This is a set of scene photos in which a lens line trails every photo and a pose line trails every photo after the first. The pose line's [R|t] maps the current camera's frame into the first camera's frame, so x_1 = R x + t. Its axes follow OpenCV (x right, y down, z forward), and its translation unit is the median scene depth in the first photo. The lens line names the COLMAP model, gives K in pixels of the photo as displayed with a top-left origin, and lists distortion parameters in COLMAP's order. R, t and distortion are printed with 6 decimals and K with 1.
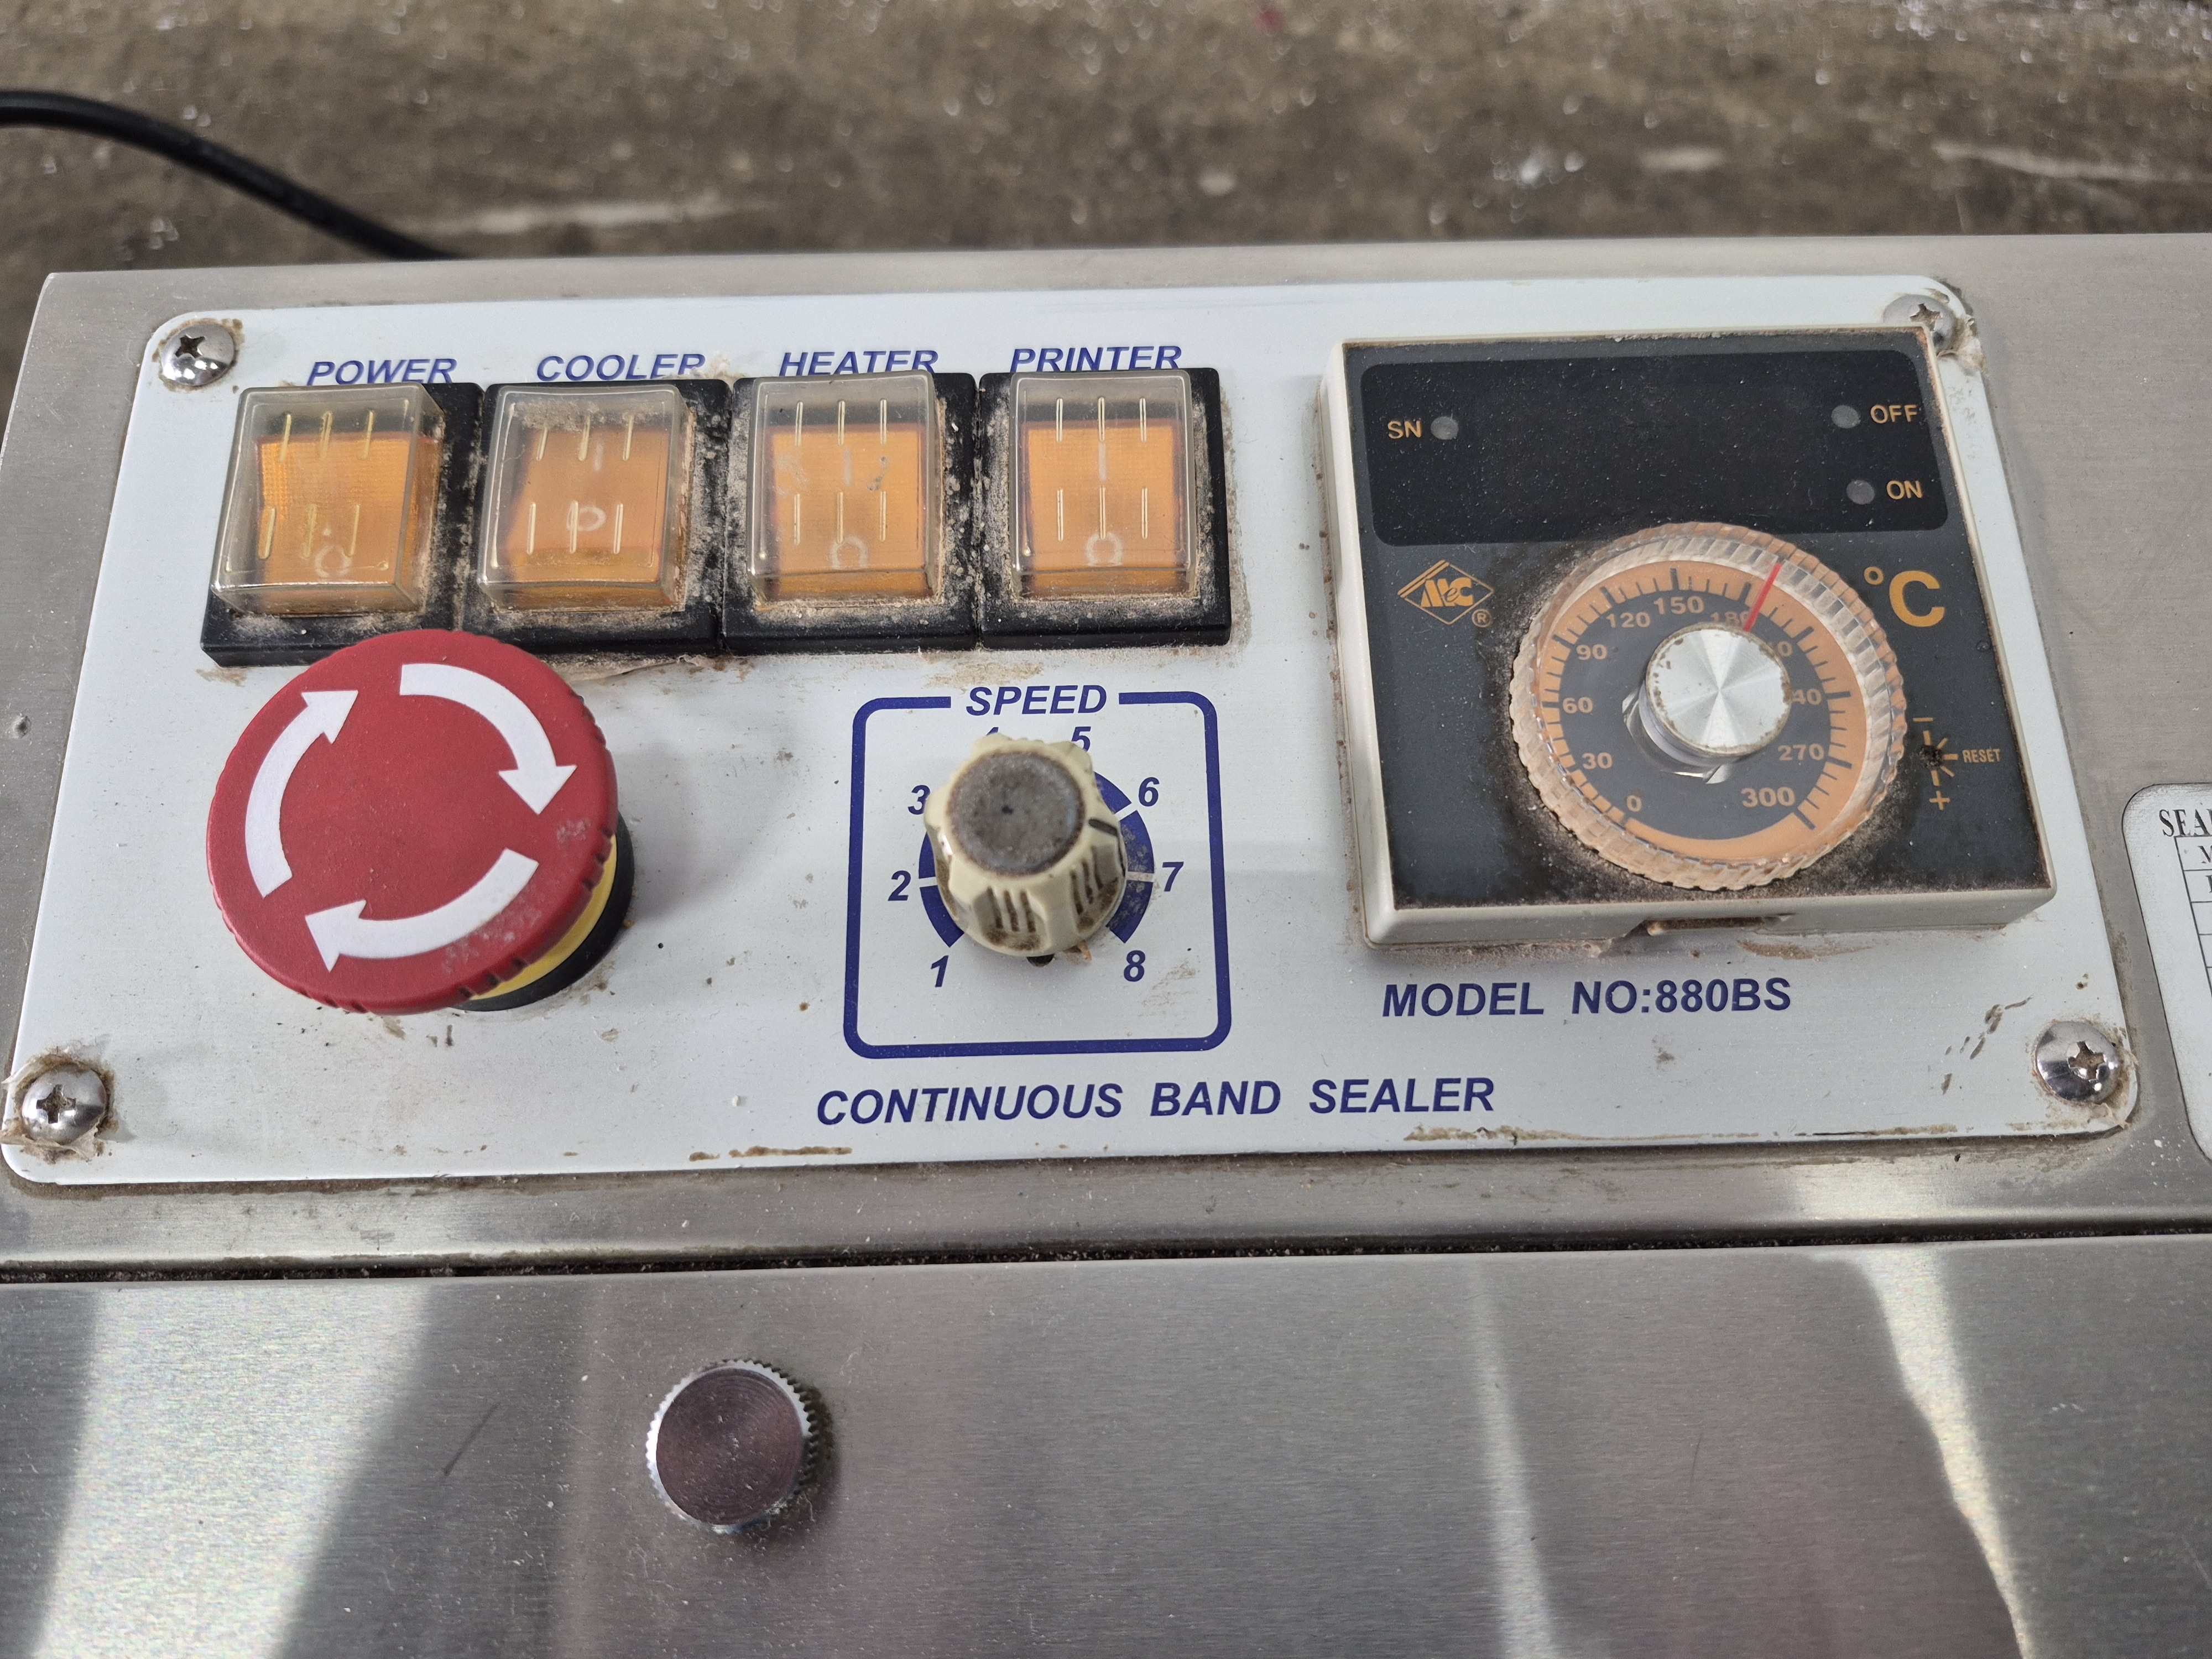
lens RADIAL K [[1552.1, 0, 1100.3], [0, 1552.1, 837.4], [0, 0, 1]] dist [-0.001367, -0.004492]
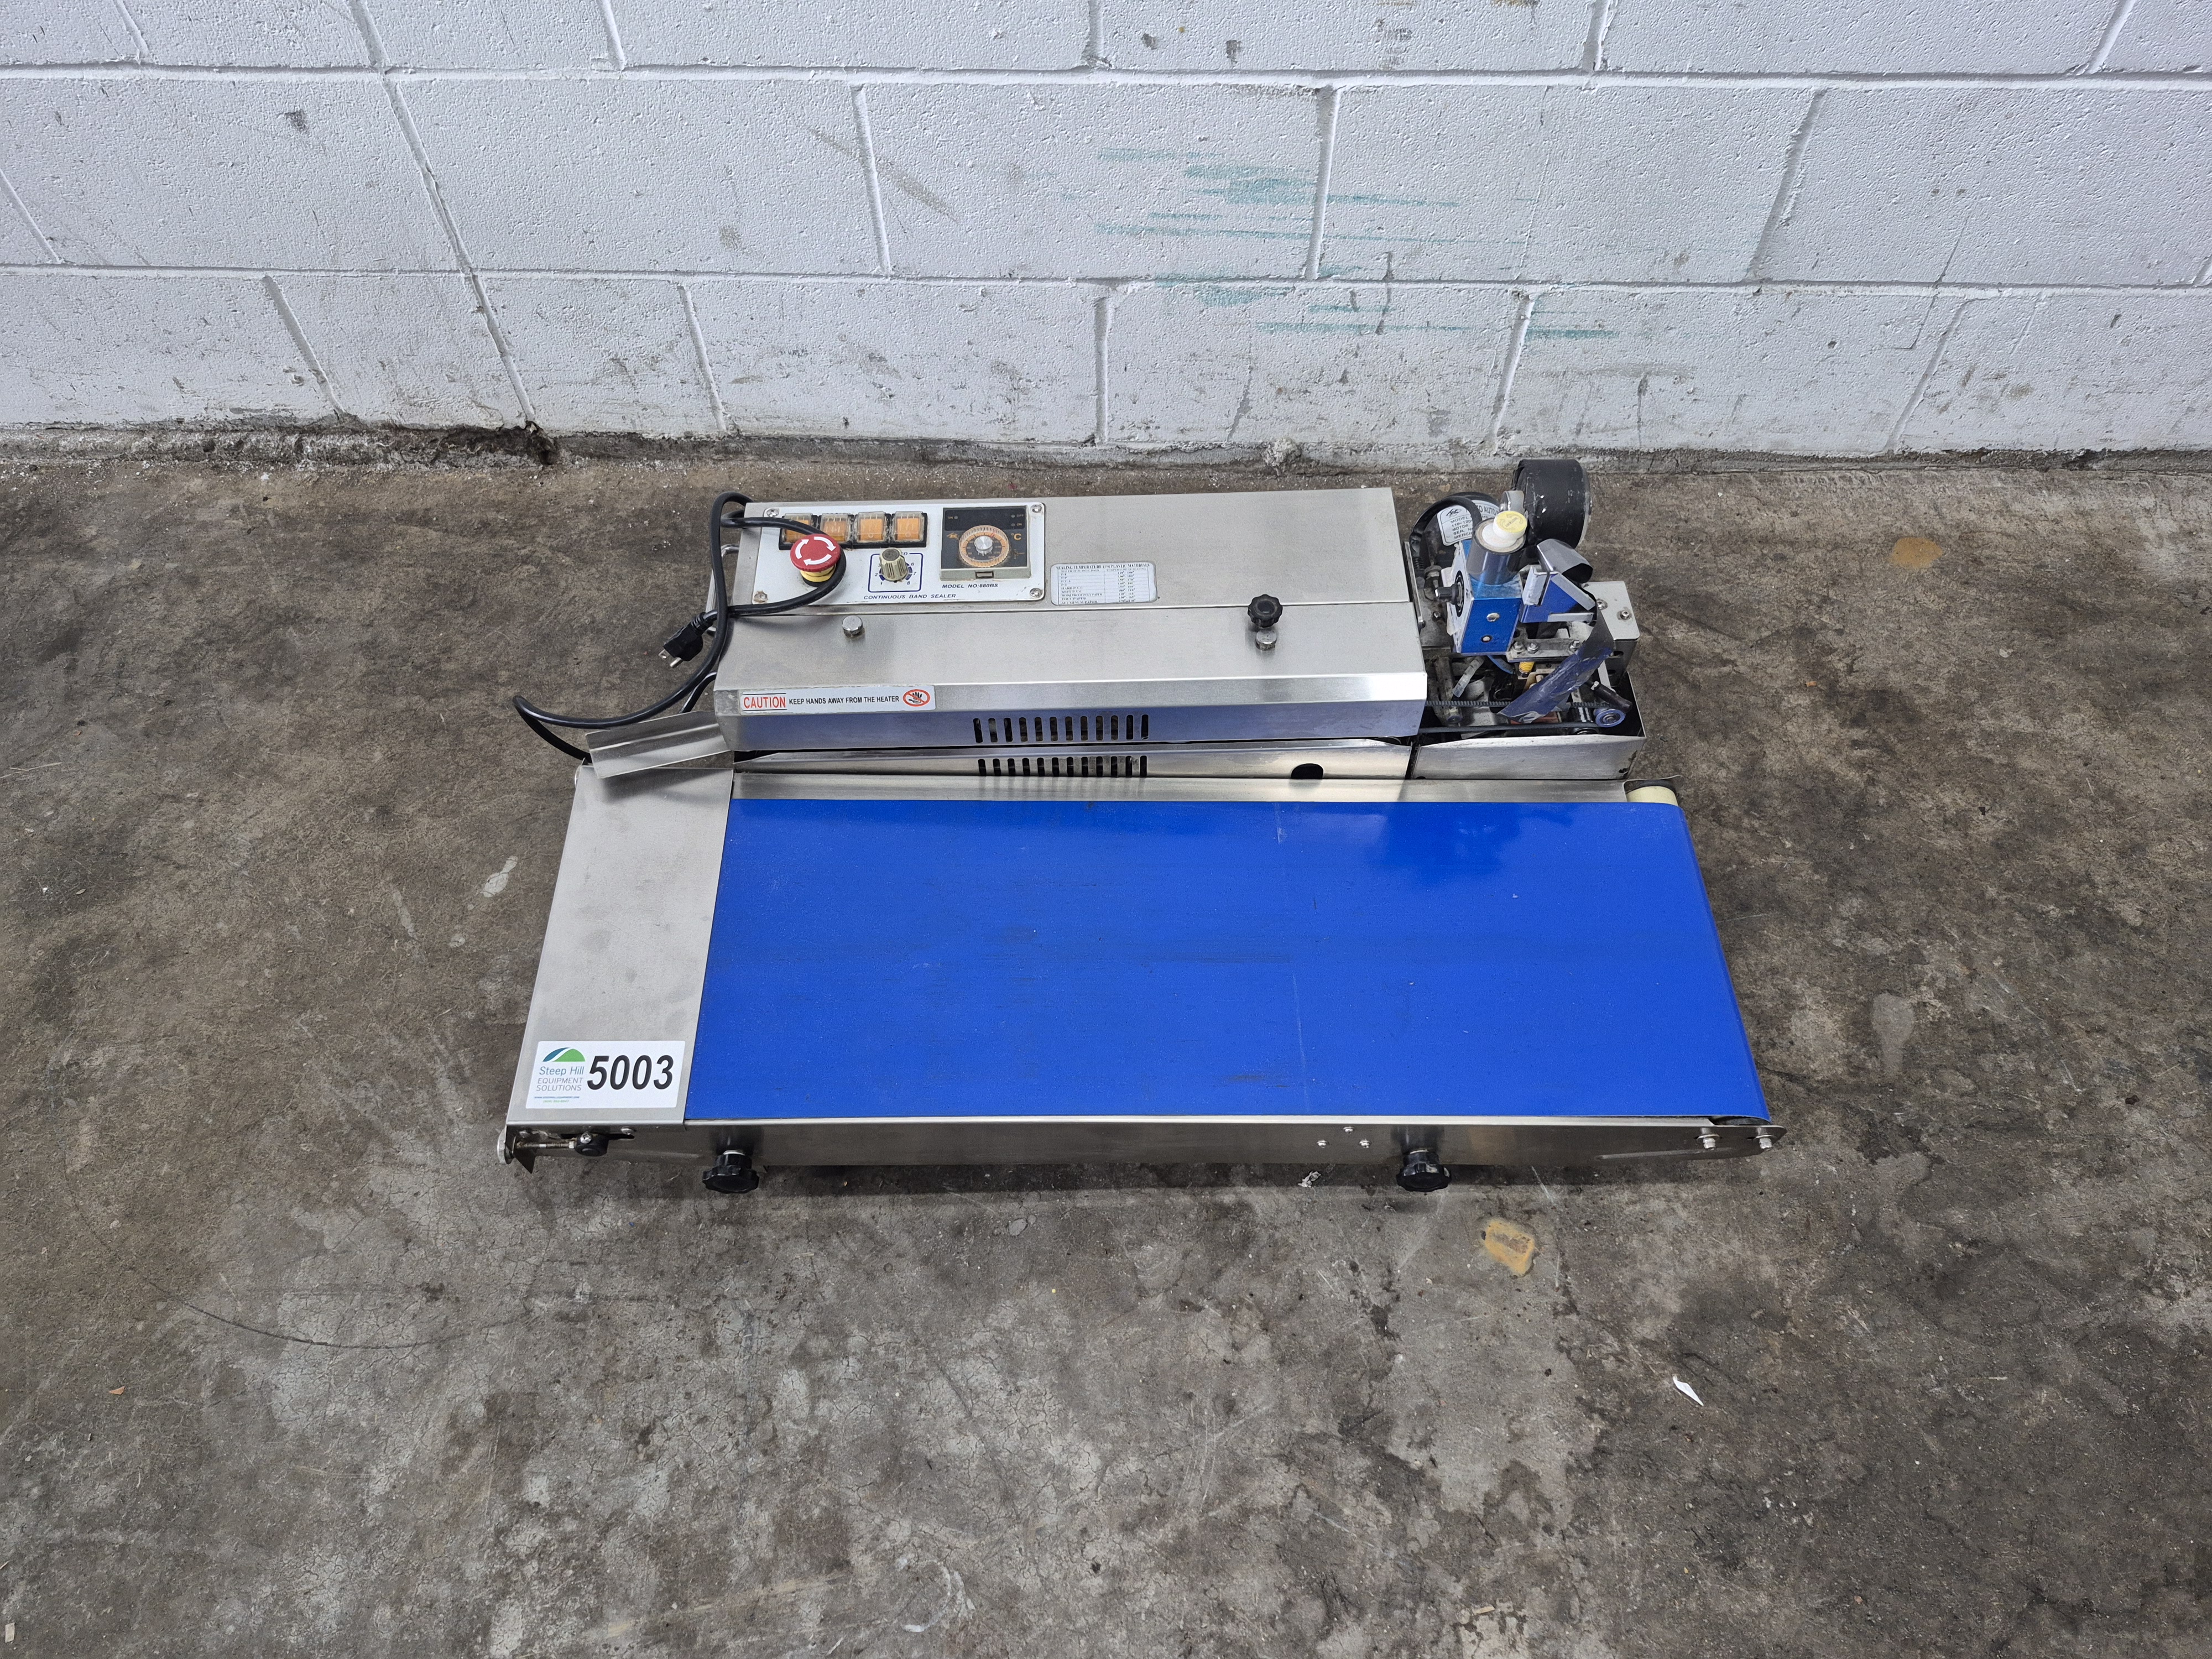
lens RADIAL K [[1550.2, 0, 1096.8], [0, 1550.2, 835.5], [0, 0, 1]] dist [0.065316, -0.080060]
pose [[0.999970, -0.000687, -0.007777, 0.935045], [-0.001695, 0.953254, -0.302165, 3.320024], [0.007621, 0.302169, 0.953224, -5.419565]]
